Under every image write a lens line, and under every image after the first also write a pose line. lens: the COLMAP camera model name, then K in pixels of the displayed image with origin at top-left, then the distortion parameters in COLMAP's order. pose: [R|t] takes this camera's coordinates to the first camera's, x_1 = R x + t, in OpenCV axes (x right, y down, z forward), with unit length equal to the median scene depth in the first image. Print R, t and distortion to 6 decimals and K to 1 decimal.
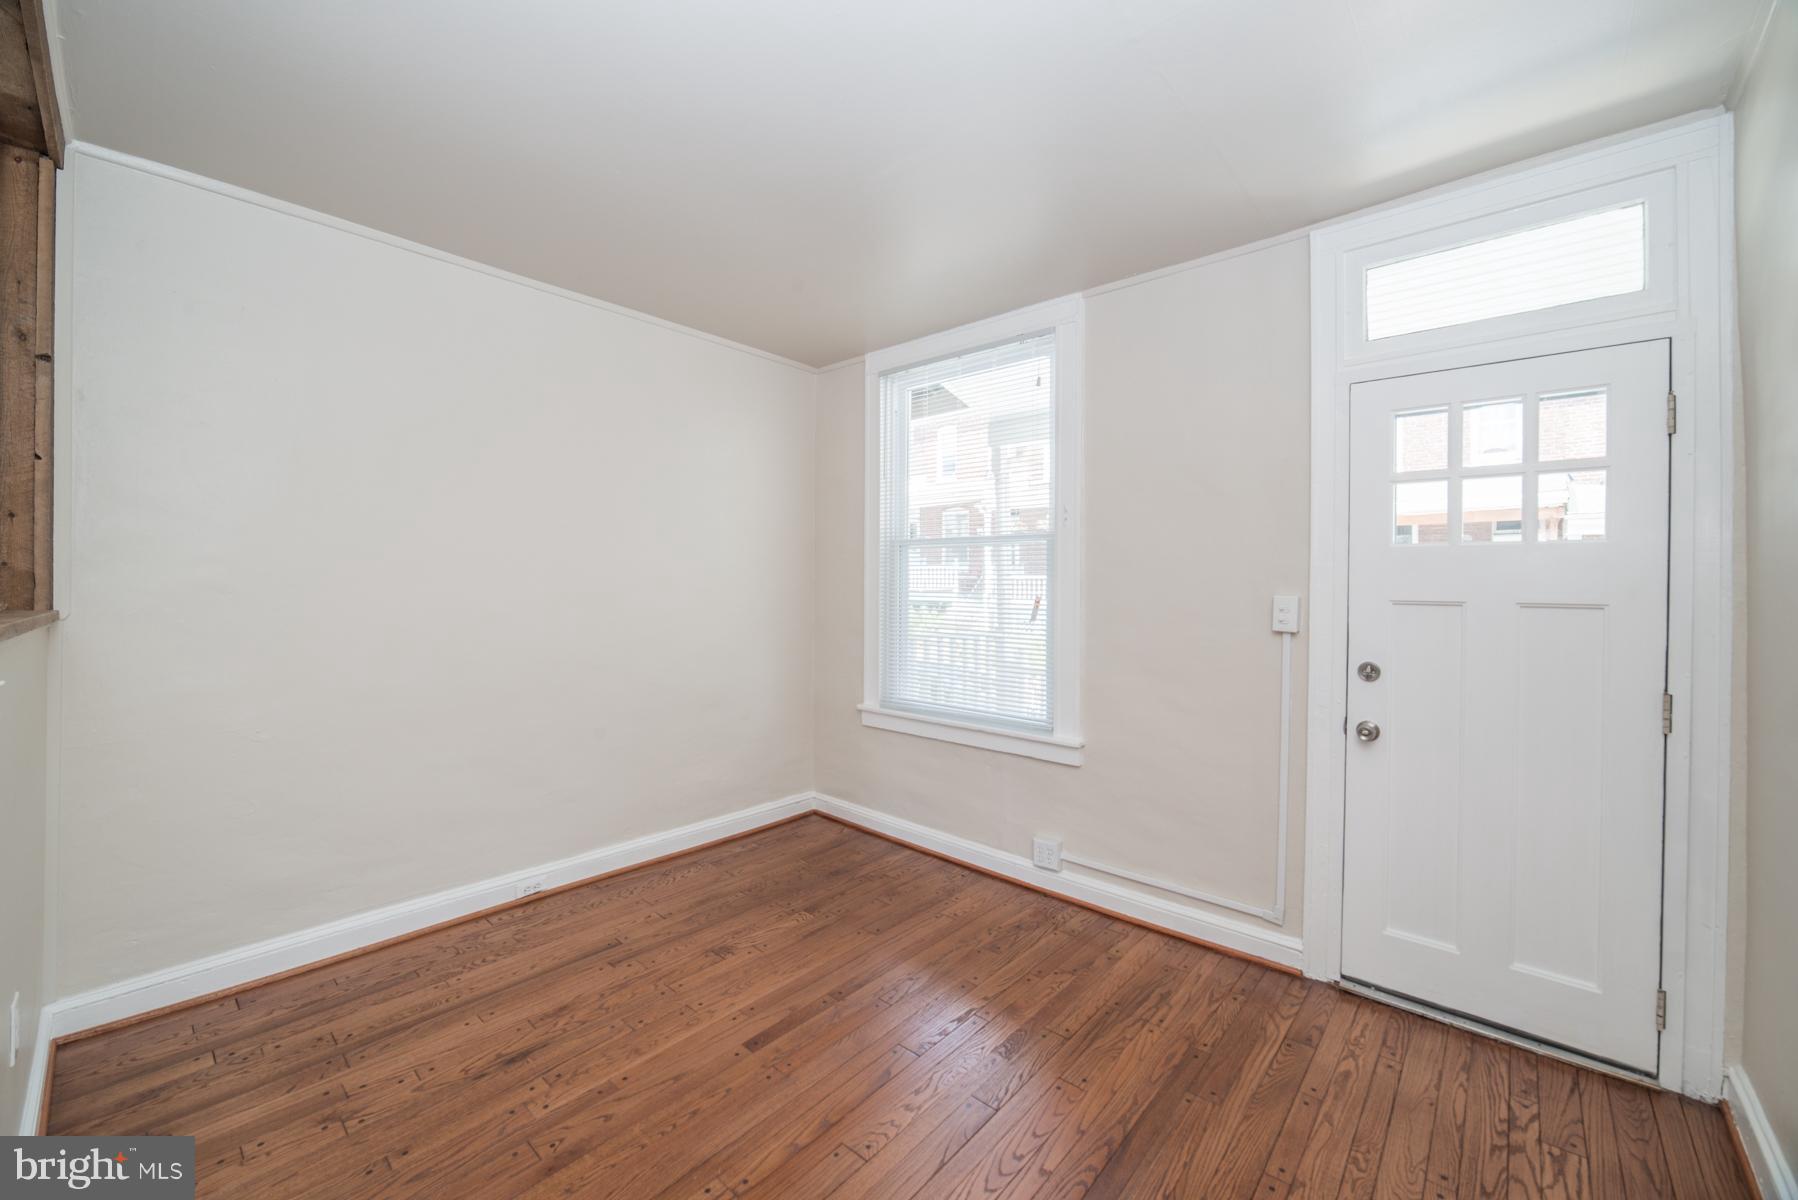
lens RADIAL K [[711.3, 0, 899.2], [0, 711.3, 581.8], [0, 0, 1]] dist [-0.025622, 0.007128]
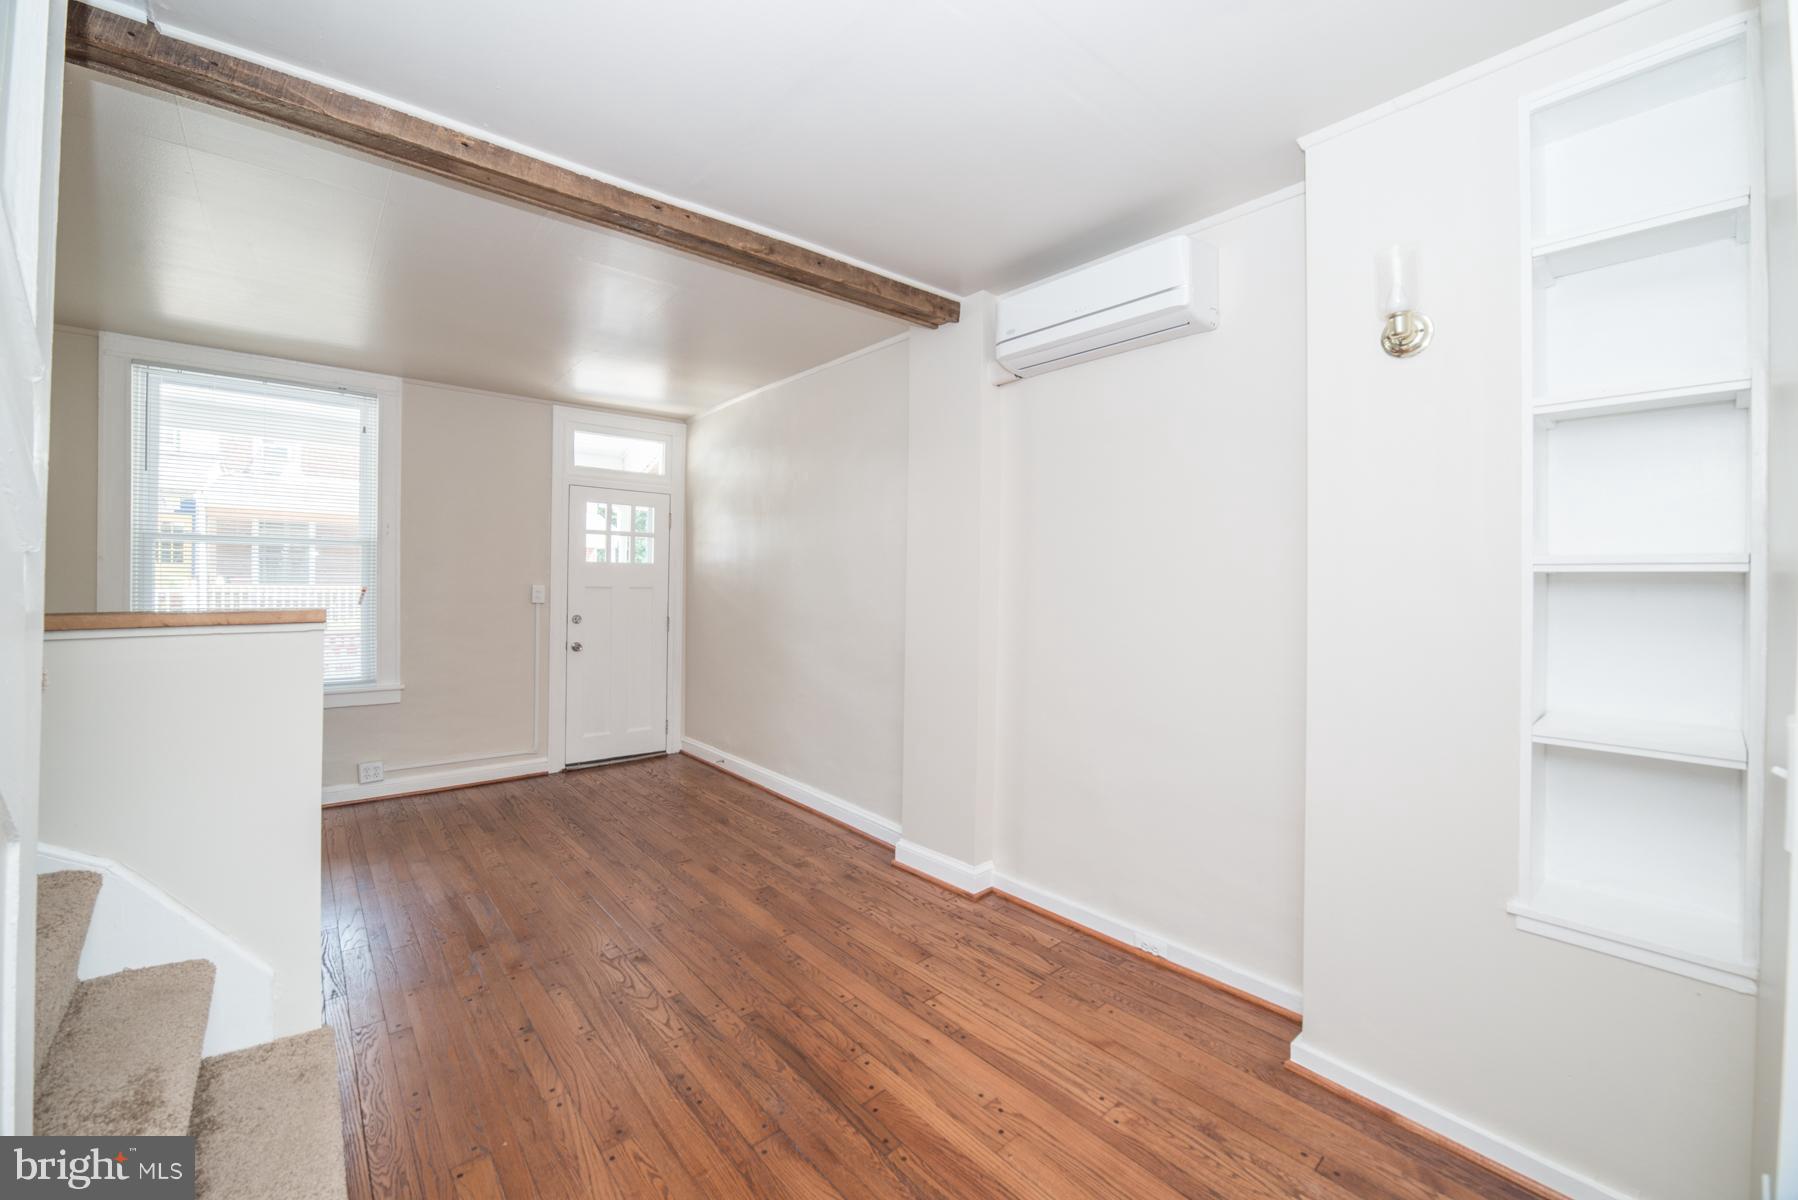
lens RADIAL K [[711.3, 0, 899.2], [0, 711.3, 581.8], [0, 0, 1]] dist [-0.025622, 0.007128]
pose [[0.132789, 0.002685, 0.991141, -1.337919], [-0.007452, 0.999971, -0.001711, 0.007504], [-0.991116, -0.007159, 0.132805, -0.271813]]
